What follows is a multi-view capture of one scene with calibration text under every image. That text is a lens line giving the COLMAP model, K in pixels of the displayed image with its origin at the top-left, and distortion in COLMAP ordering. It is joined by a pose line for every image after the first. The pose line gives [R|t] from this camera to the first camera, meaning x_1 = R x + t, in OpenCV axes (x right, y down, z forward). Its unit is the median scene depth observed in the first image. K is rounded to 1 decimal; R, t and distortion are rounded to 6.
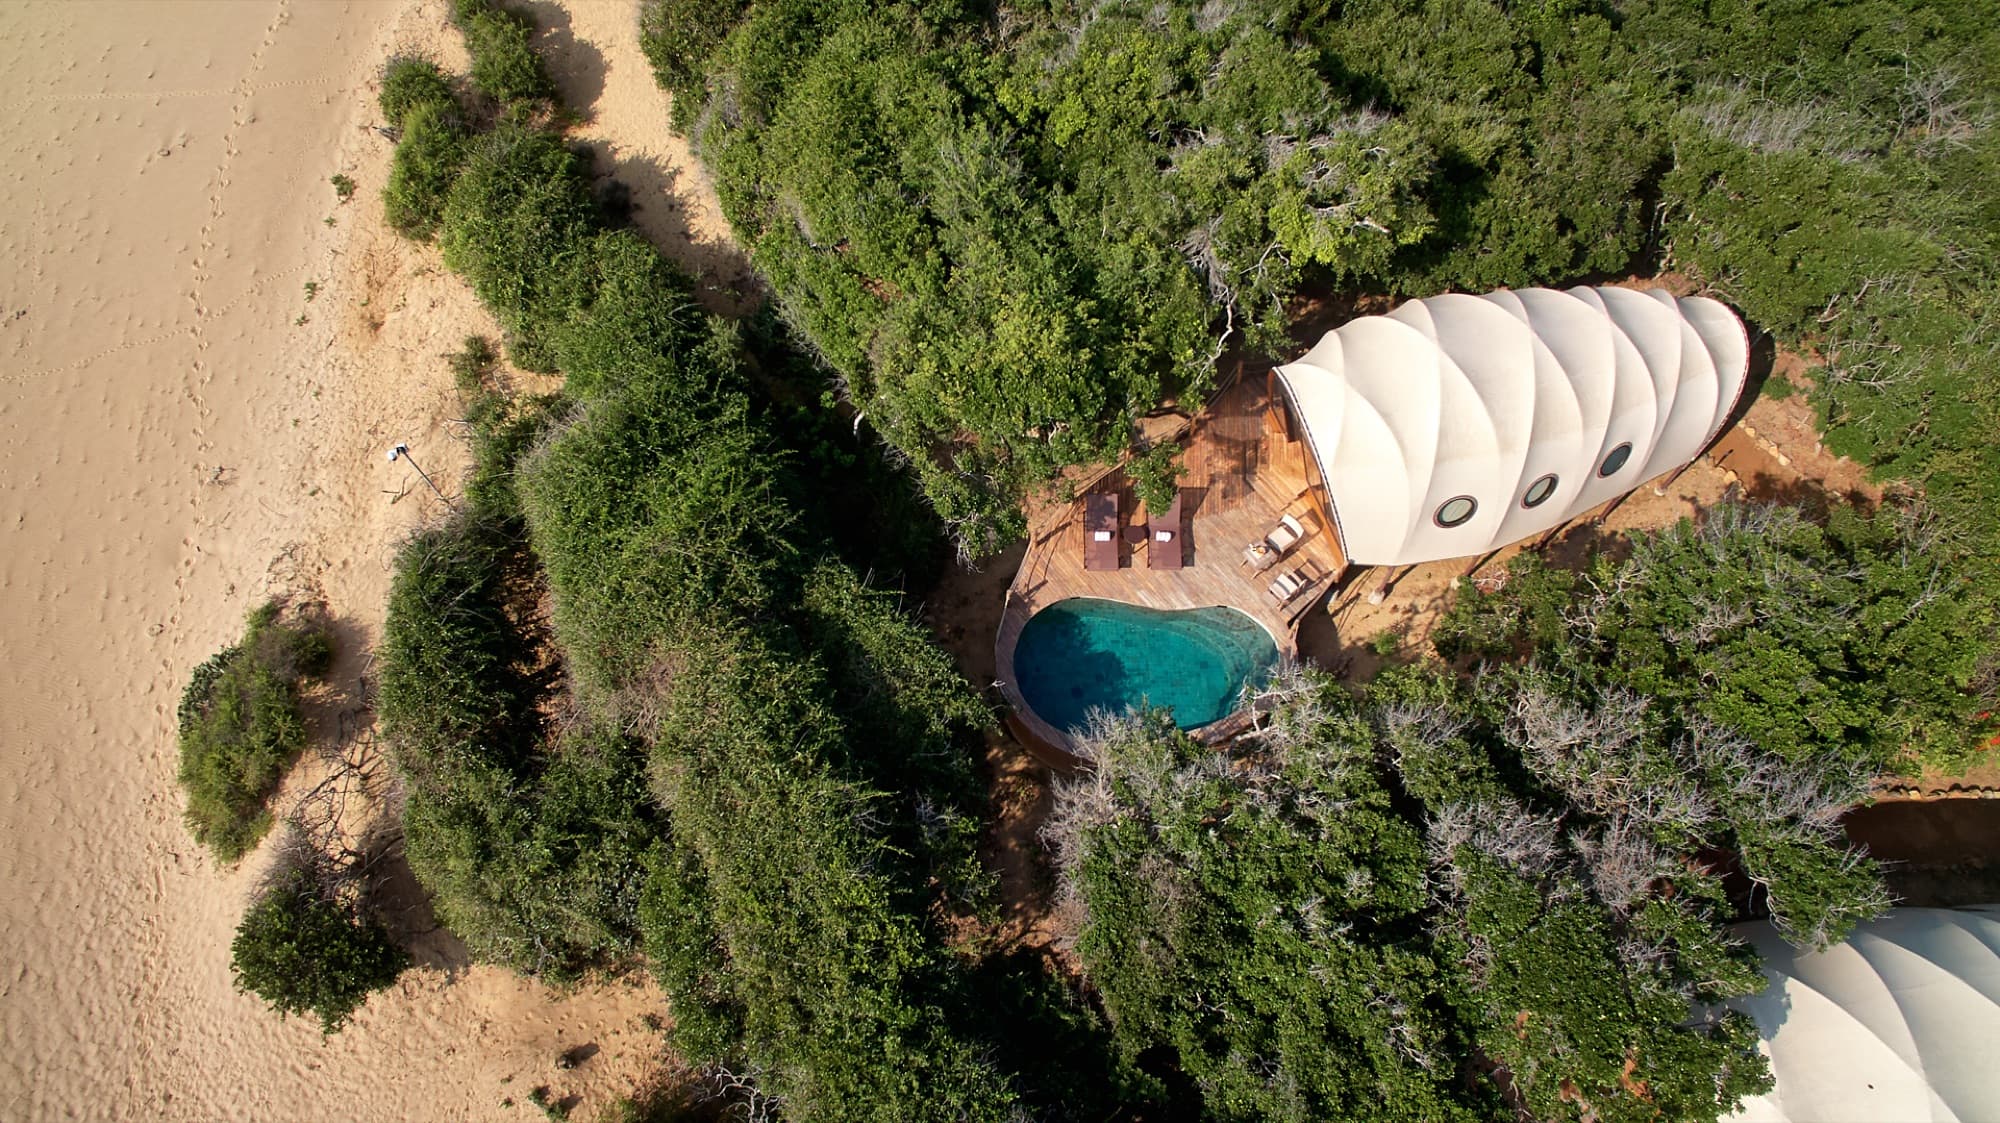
lens RADIAL K [[1255.5, 0, 1000.0], [0, 1255.5, 561.5], [0, 0, 1]] dist [-0.080714, 0.002252]
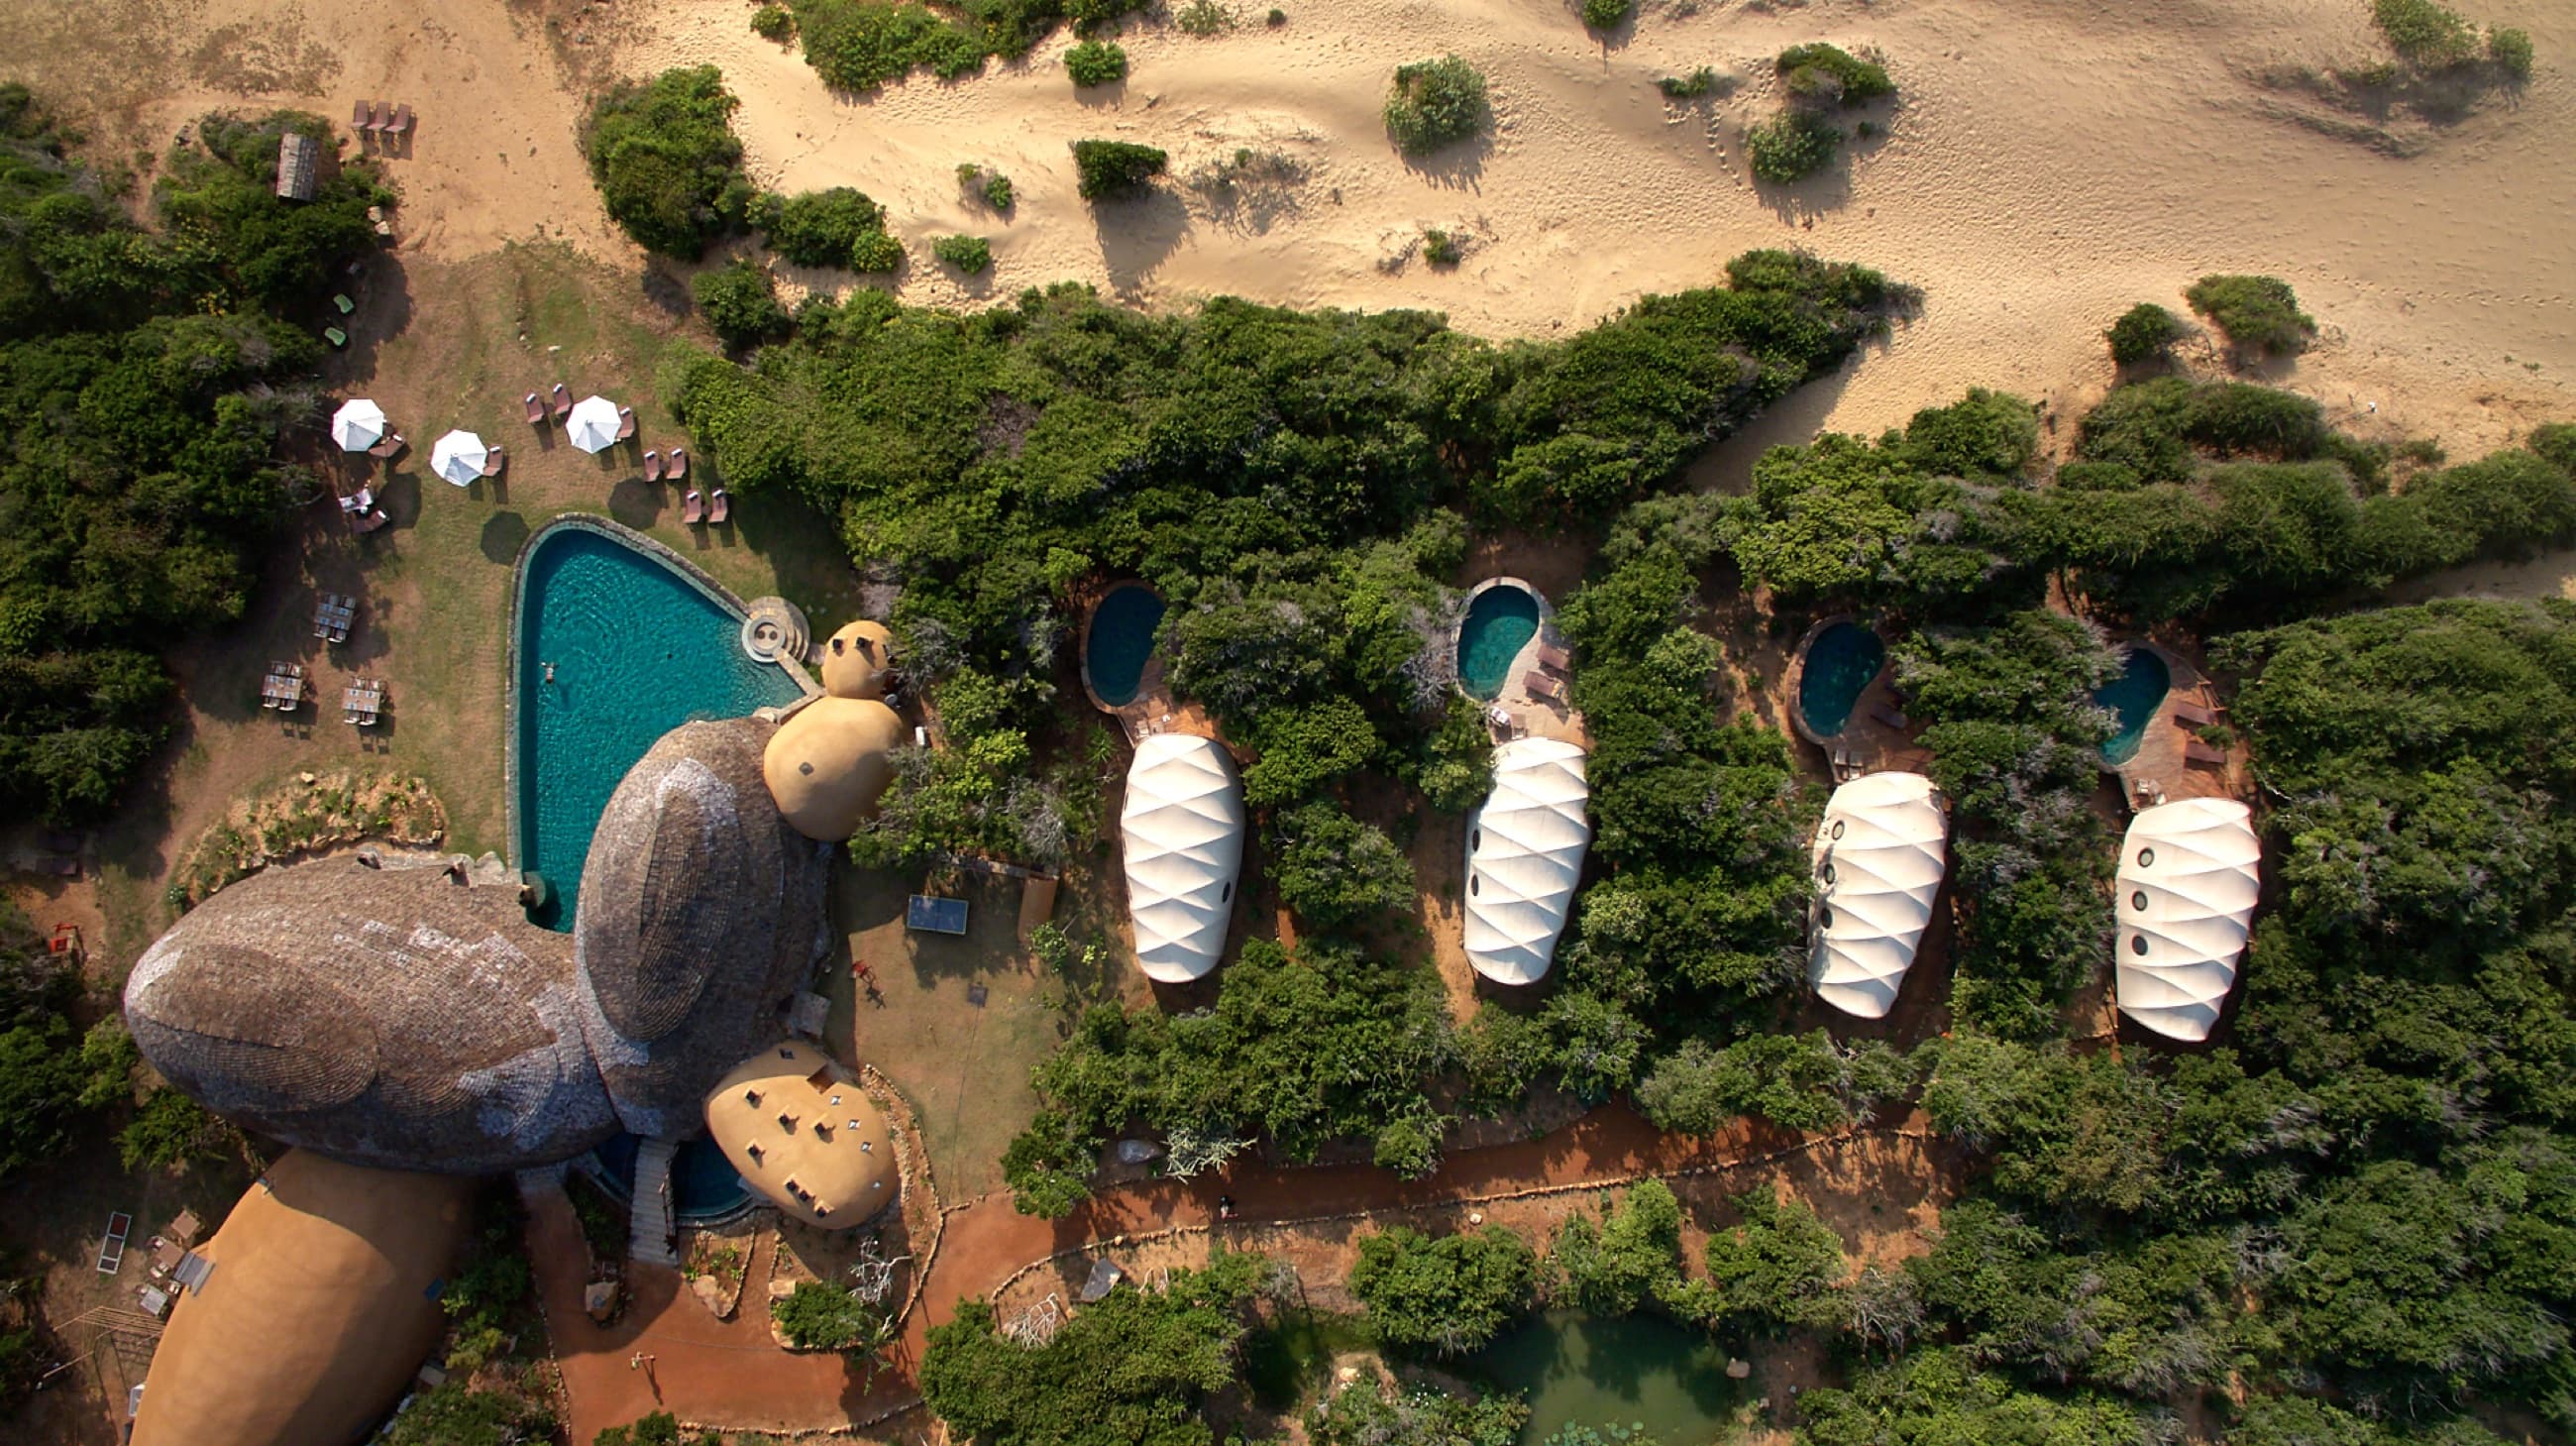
lens RADIAL K [[1617.3, 0, 1288.0], [0, 1617.3, 723.0], [0, 0, 1]] dist [-0.080714, 0.002252]
pose [[-0.376520, 0.926333, 0.011847, 0.680315], [-0.785436, -0.325980, 0.526144, -0.222822], [0.491246, 0.188799, 0.850313, -2.112548]]
